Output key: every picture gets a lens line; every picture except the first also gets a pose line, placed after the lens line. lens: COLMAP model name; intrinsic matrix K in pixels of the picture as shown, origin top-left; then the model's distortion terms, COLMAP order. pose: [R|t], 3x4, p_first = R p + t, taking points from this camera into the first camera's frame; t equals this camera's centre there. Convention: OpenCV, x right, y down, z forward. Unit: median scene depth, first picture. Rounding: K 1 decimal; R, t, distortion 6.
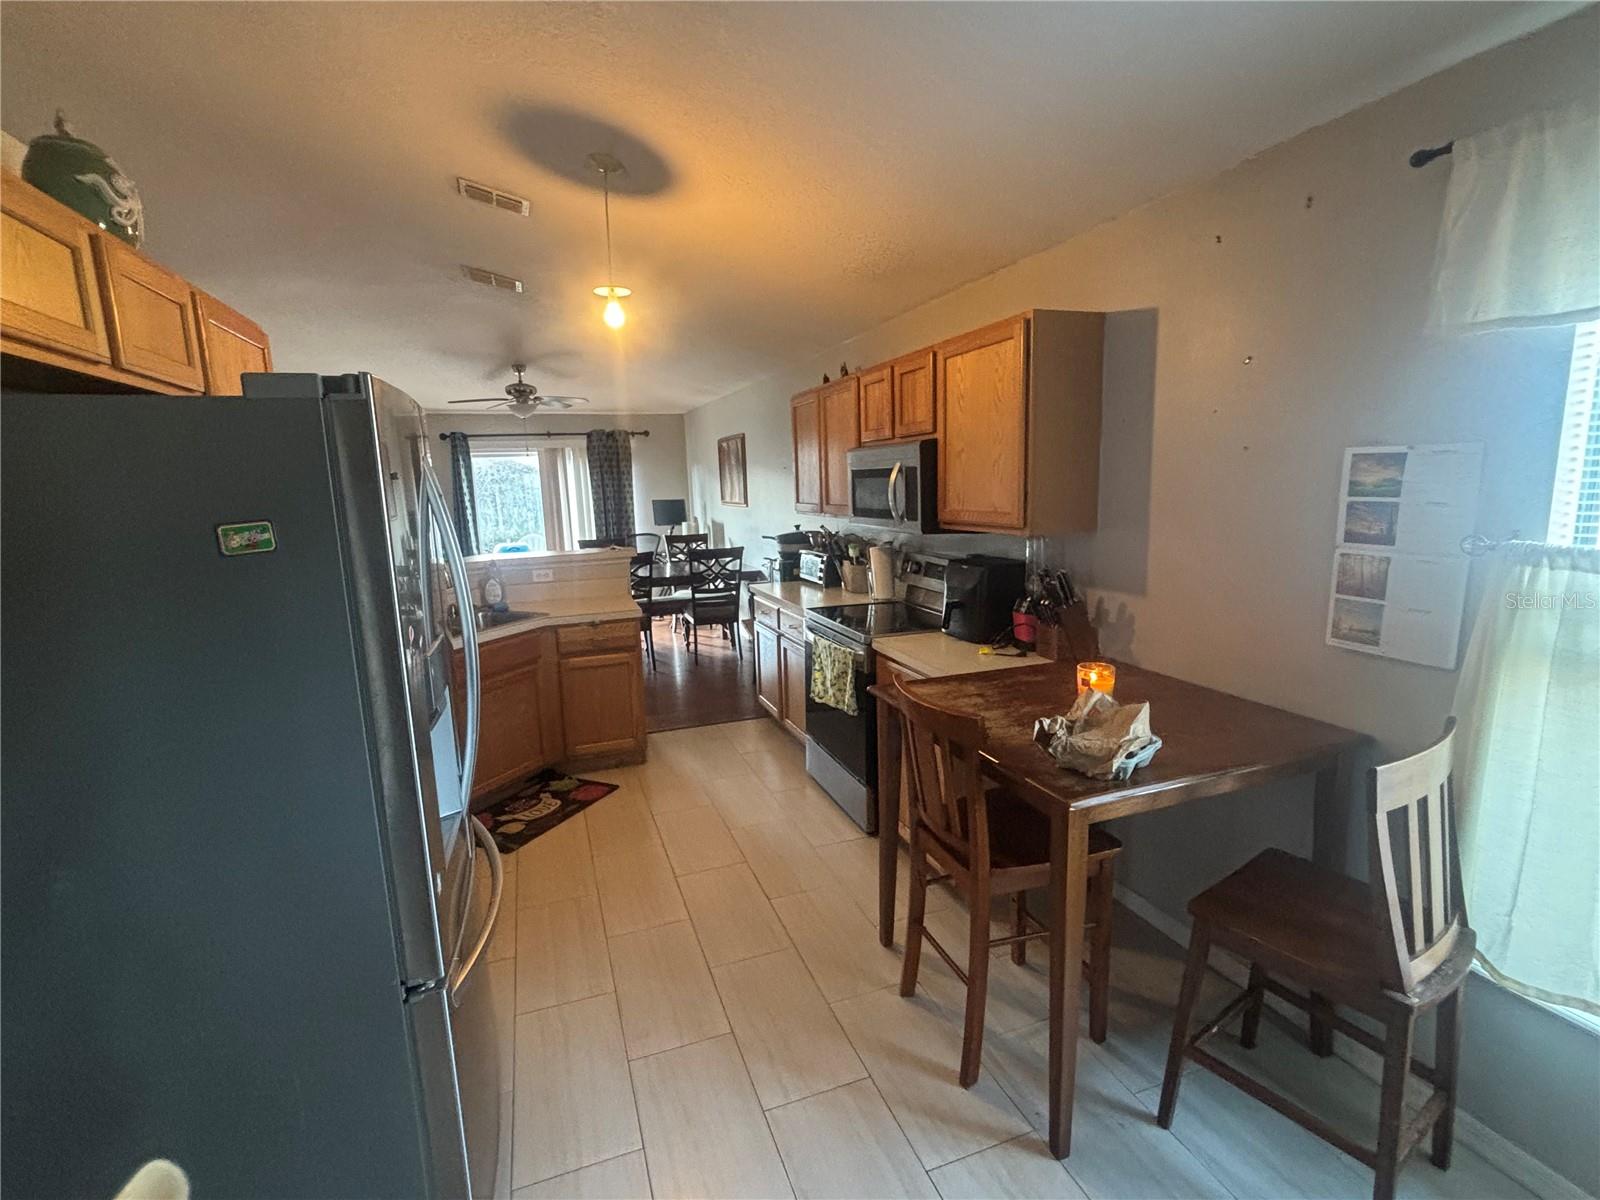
lens RADIAL K [[736.0, 0, 801.1], [0, 736.0, 601.8], [0, 0, 1]] dist [0.012071, -0.002033]
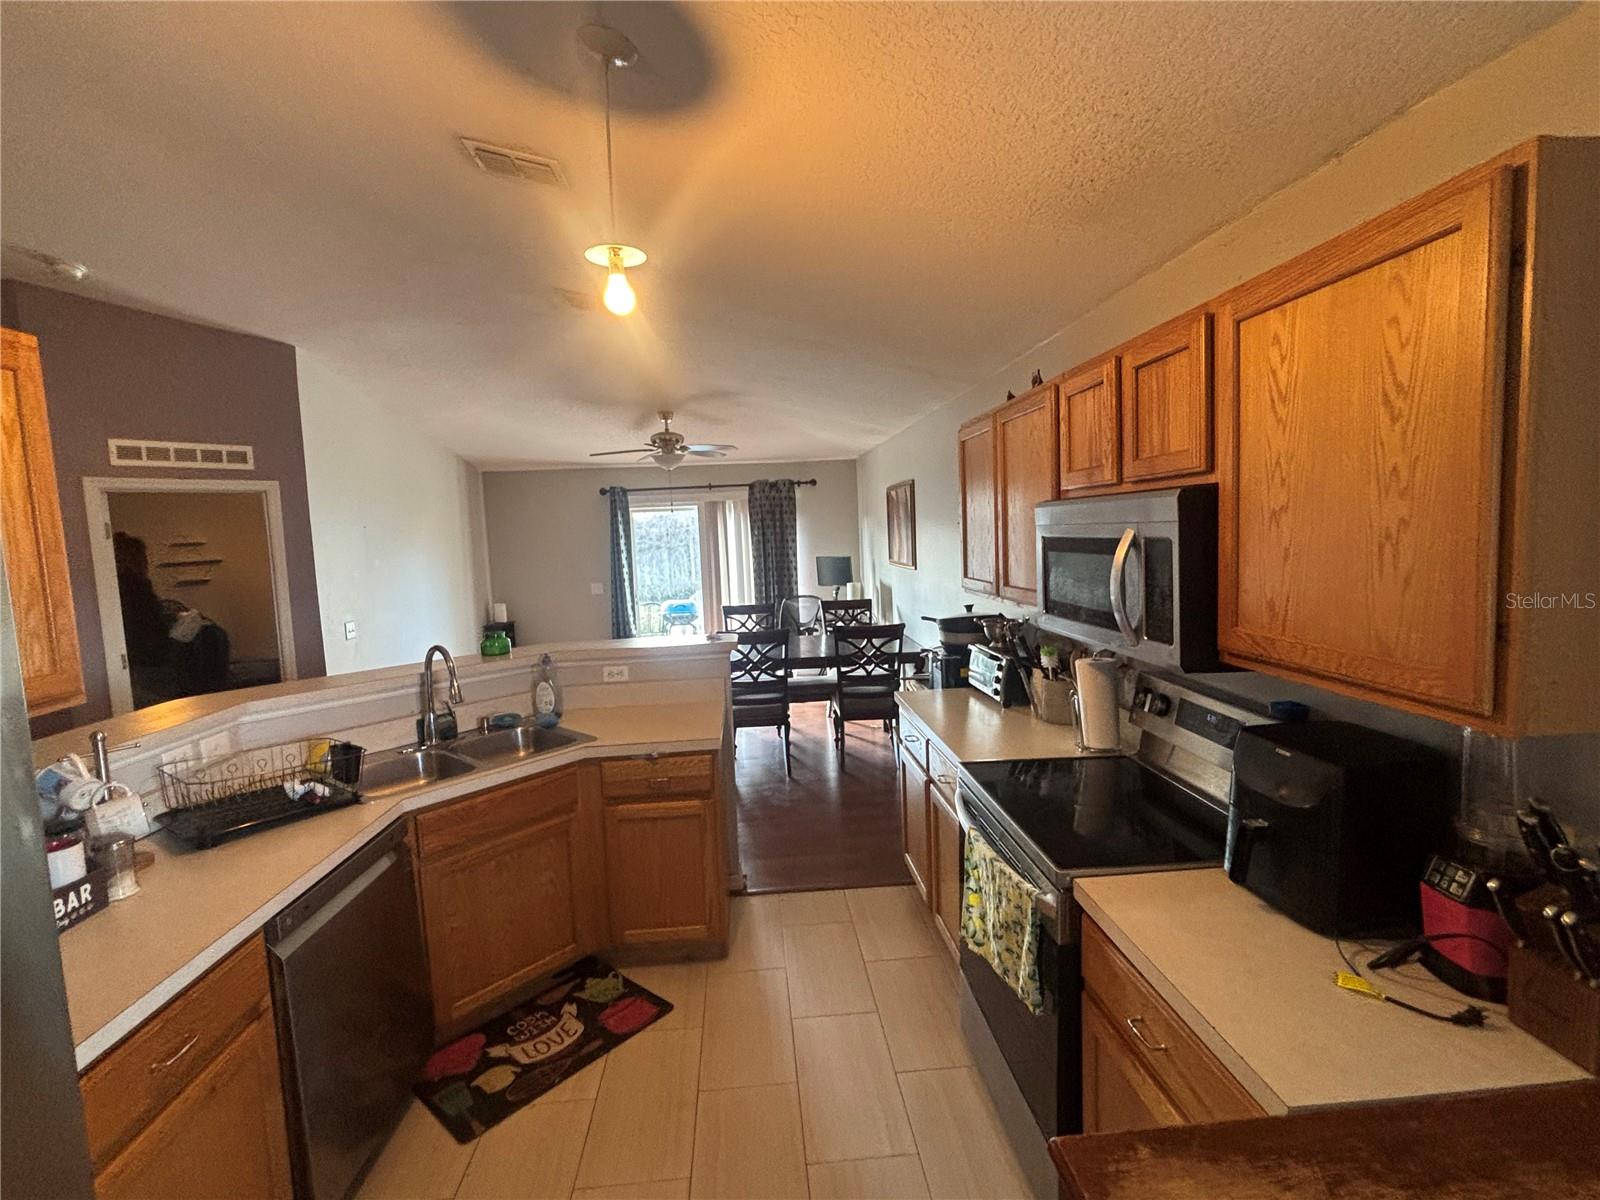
lens RADIAL K [[736.0, 0, 797.4], [0, 736.0, 599.4], [0, 0, 1]] dist [0.012071, -0.002033]
pose [[0.961719, 0.015850, -0.273577, 0.038774], [-0.032907, 0.997782, -0.057871, -0.082121], [0.272053, 0.064658, 0.960108, 0.349910]]
